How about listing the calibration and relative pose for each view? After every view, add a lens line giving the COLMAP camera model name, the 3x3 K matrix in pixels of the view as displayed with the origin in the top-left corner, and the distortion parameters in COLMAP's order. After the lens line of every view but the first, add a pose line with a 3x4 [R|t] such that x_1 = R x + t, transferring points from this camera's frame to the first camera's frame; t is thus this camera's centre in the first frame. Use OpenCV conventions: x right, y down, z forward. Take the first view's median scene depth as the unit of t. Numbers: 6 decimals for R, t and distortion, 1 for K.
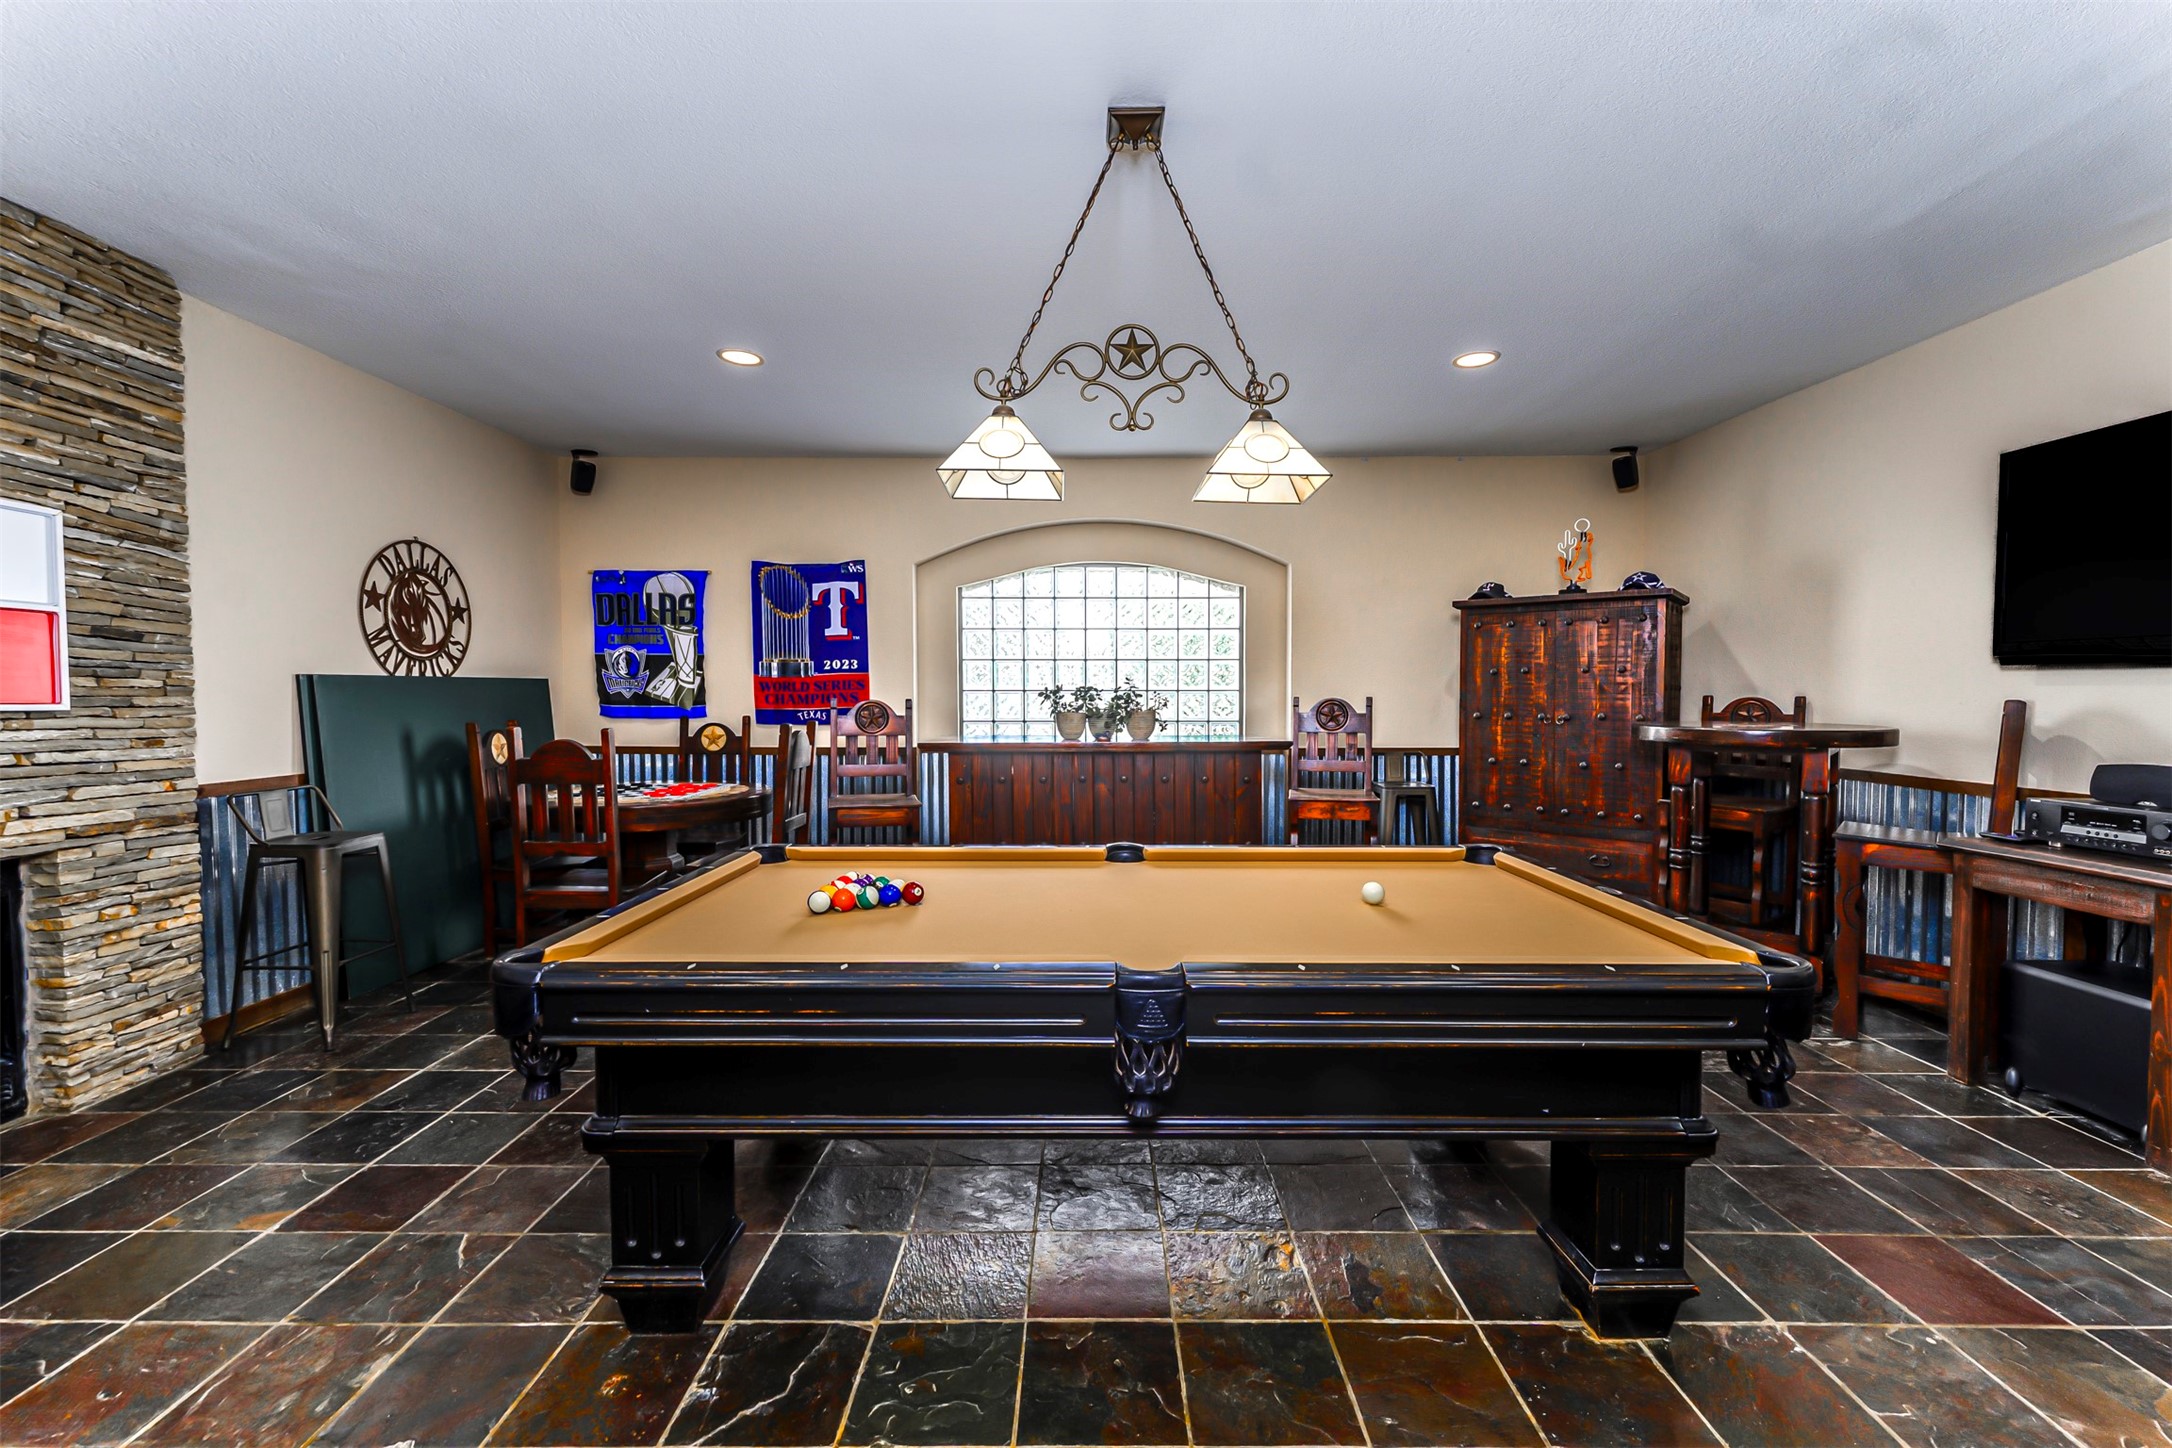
lens RADIAL K [[905.9, 0, 1086.0], [0, 905.9, 725.0], [0, 0, 1]] dist [-0.000285, 0.001041]
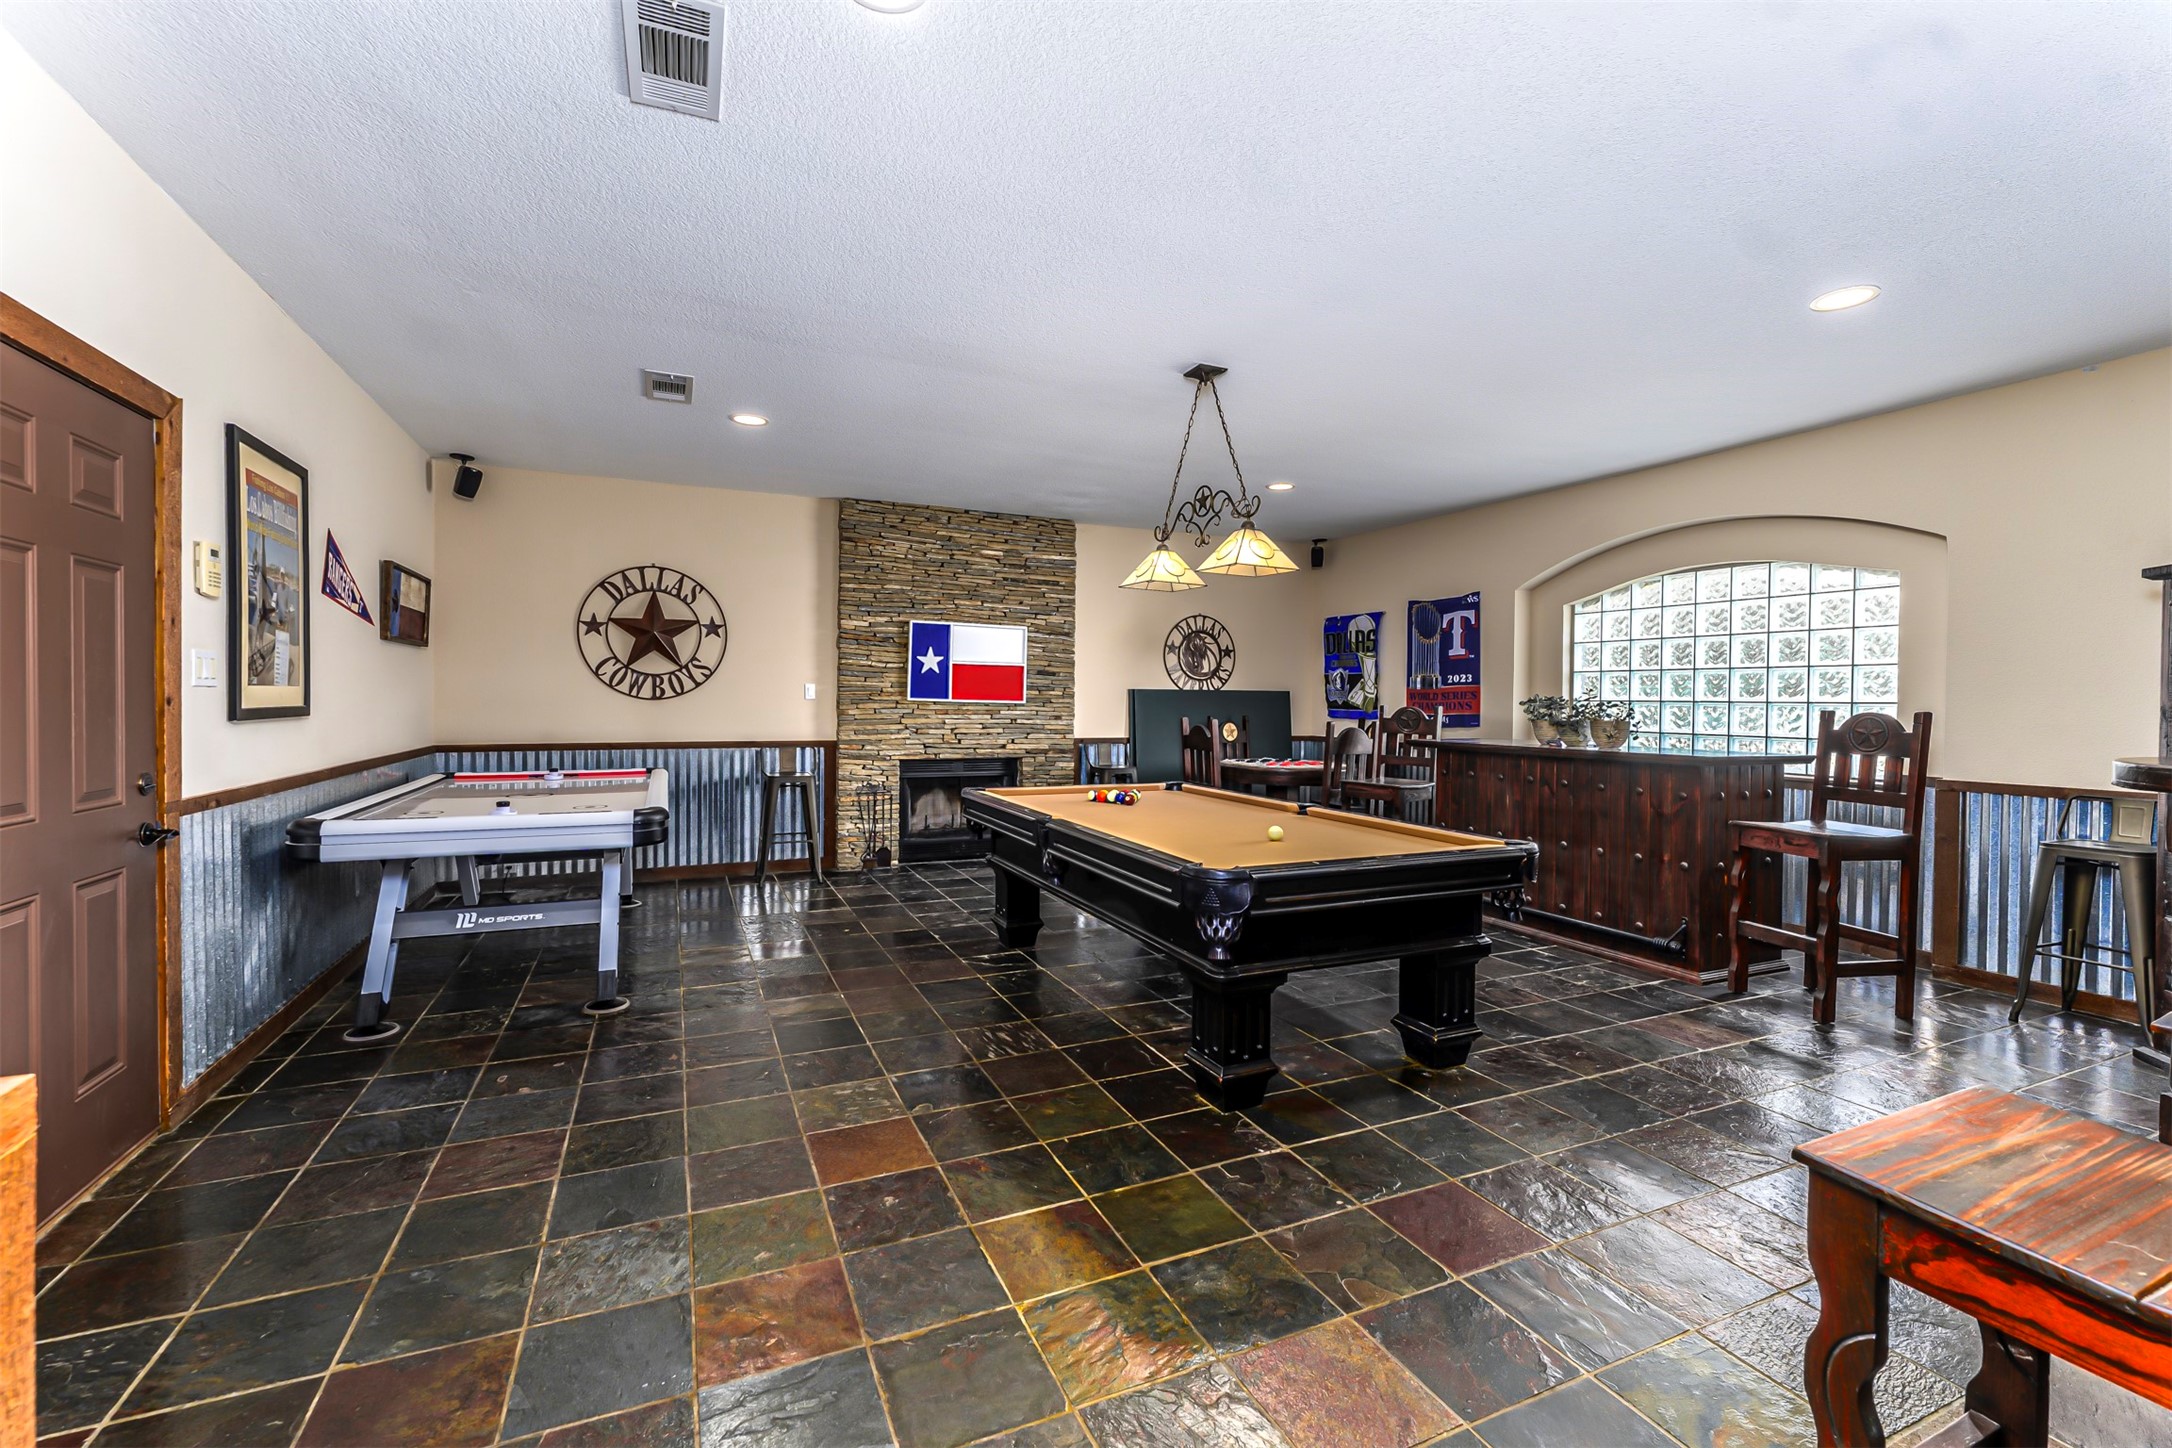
lens RADIAL K [[905.9, 0, 1096.0], [0, 905.9, 714.0], [0, 0, 1]] dist [-0.000285, 0.001041]
pose [[0.424126, 0.019997, -0.905383, 0.782218], [-0.043574, 0.999049, 0.001653, 0.000532], [0.904554, 0.038750, 0.424593, 0.048050]]
